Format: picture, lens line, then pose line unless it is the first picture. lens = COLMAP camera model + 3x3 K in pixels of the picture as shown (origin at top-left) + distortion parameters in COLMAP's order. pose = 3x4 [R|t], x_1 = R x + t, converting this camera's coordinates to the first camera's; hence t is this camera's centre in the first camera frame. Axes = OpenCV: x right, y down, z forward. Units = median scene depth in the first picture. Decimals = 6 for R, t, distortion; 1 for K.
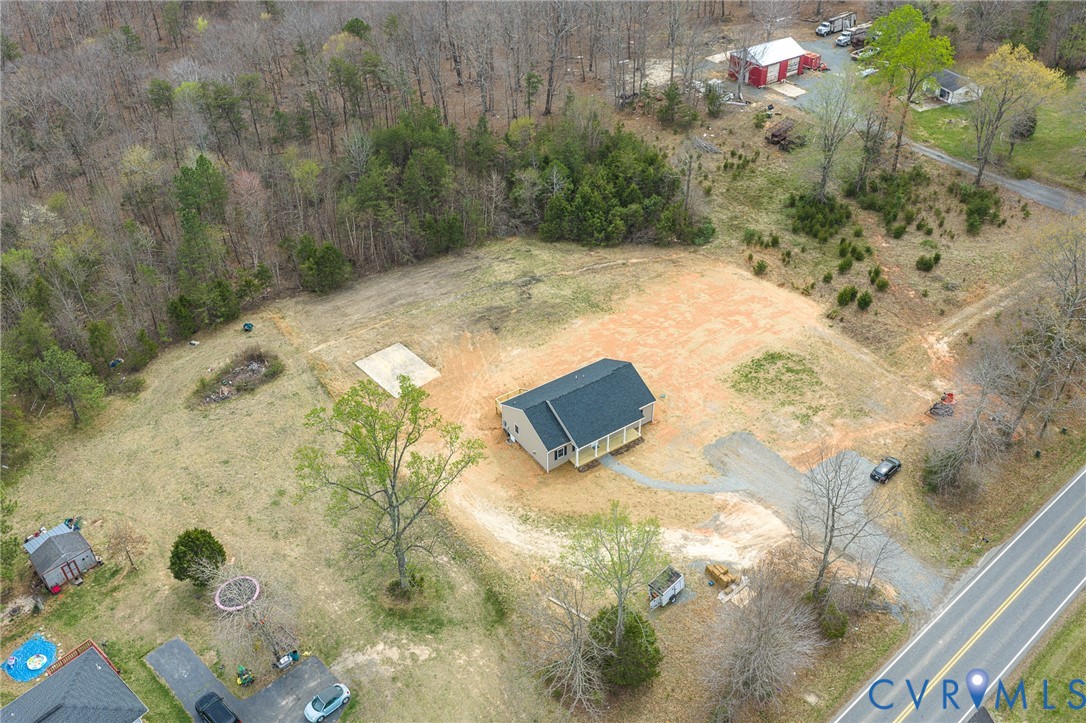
lens RADIAL K [[890.8, 0, 542.2], [0, 890.8, 384.2], [0, 0, 1]] dist [0.006601, -0.014697]
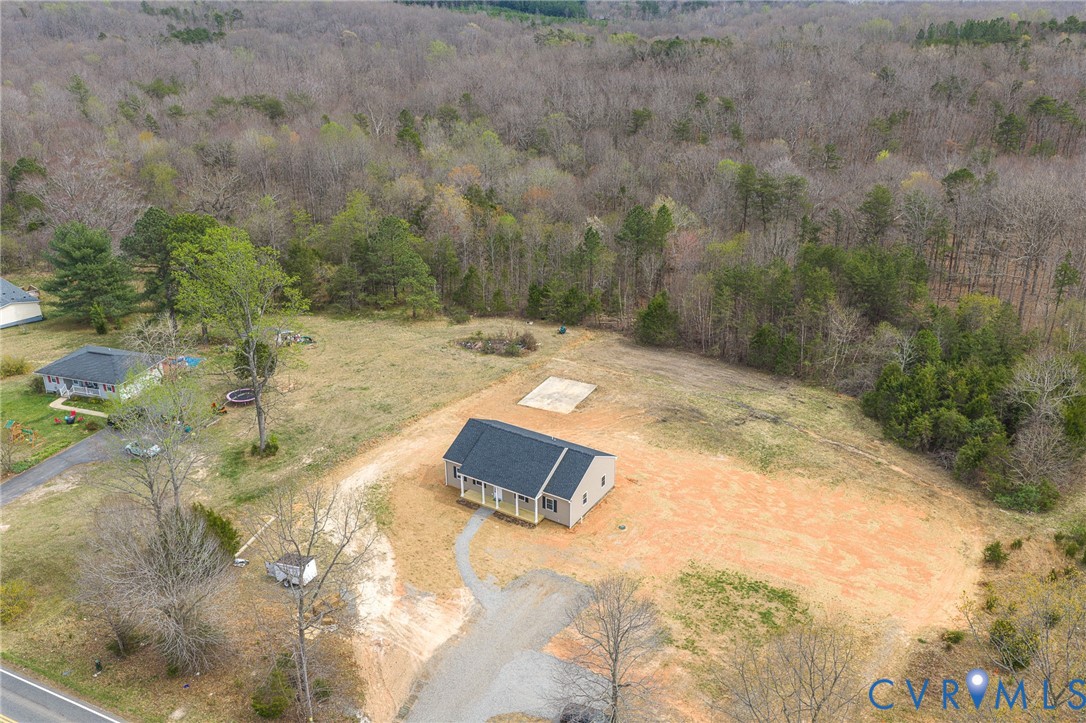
lens RADIAL K [[918.1, 0, 543.0], [0, 918.1, 361.5], [0, 0, 1]] dist [0.005271, -0.011546]
pose [[0.404141, 0.377341, -0.833237, 0.657980], [-0.578777, 0.810885, 0.086497, -0.122349], [0.708299, 0.447302, 0.546108, 0.393547]]
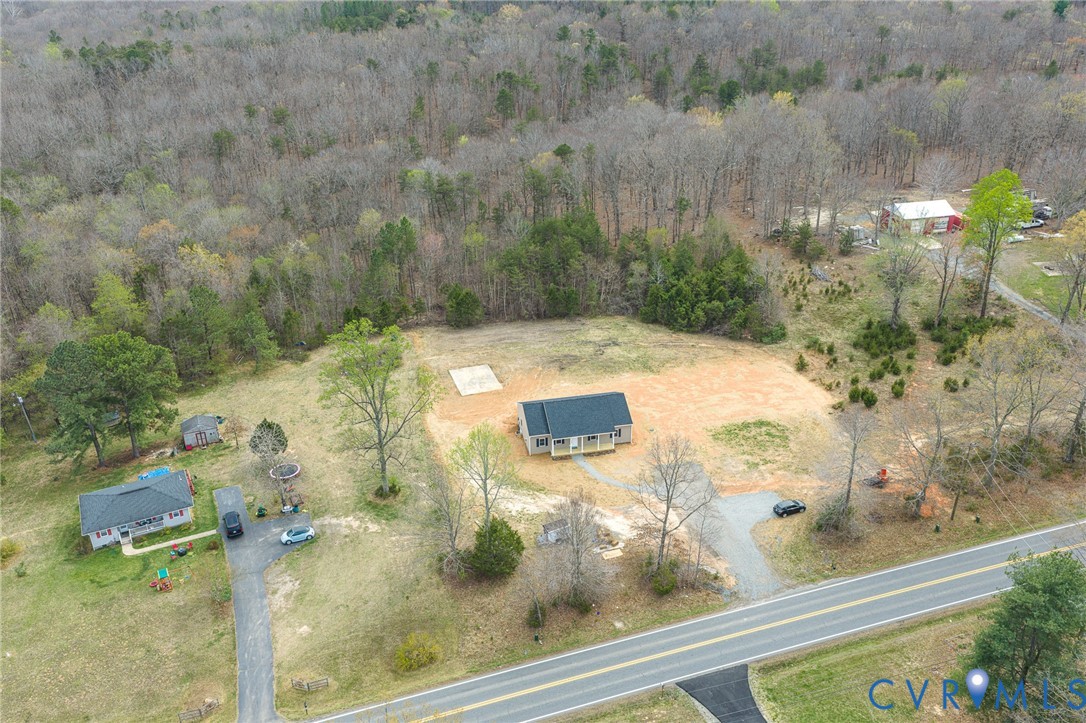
lens RADIAL K [[918.1, 0, 543.0], [0, 918.1, 361.5], [0, 0, 1]] dist [0.005271, -0.011546]
pose [[0.924140, 0.171021, -0.341640, 0.369972], [-0.236984, 0.957999, -0.161482, 0.145884], [0.299674, 0.230195, 0.925854, -0.207599]]
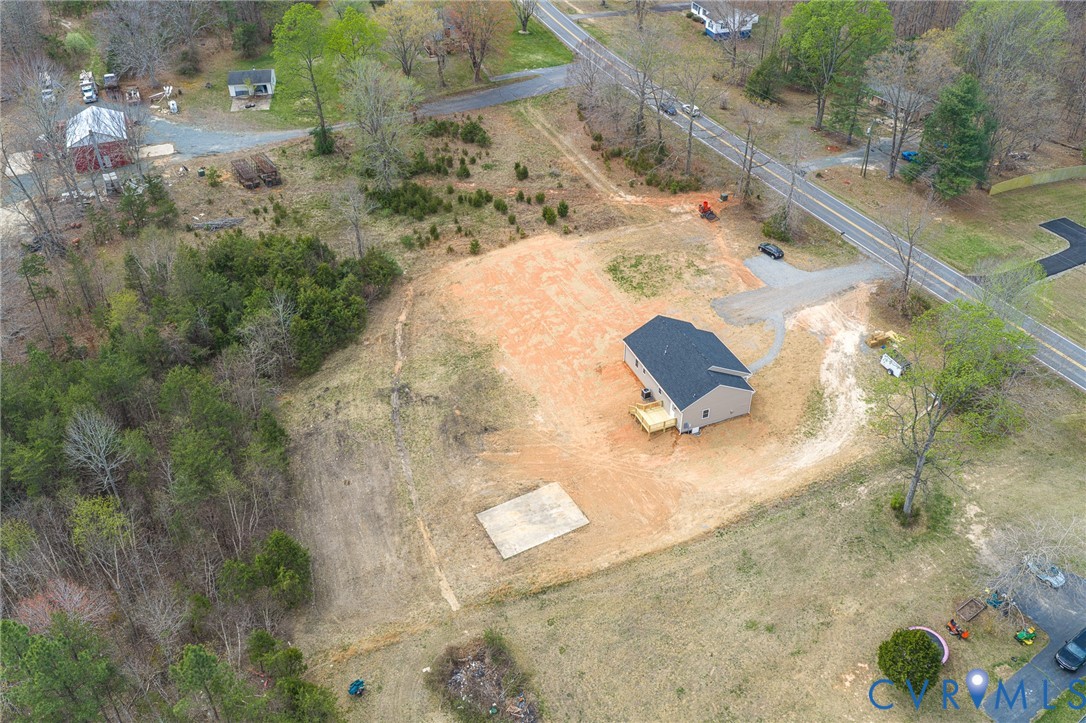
lens RADIAL K [[890.8, 0, 542.2], [0, 890.8, 384.2], [0, 0, 1]] dist [0.006601, -0.014697]
pose [[0.216756, -0.602835, 0.767859, -0.694130], [0.616532, 0.694381, 0.371110, -0.389639], [-0.756905, 0.392969, 0.522178, 0.499543]]
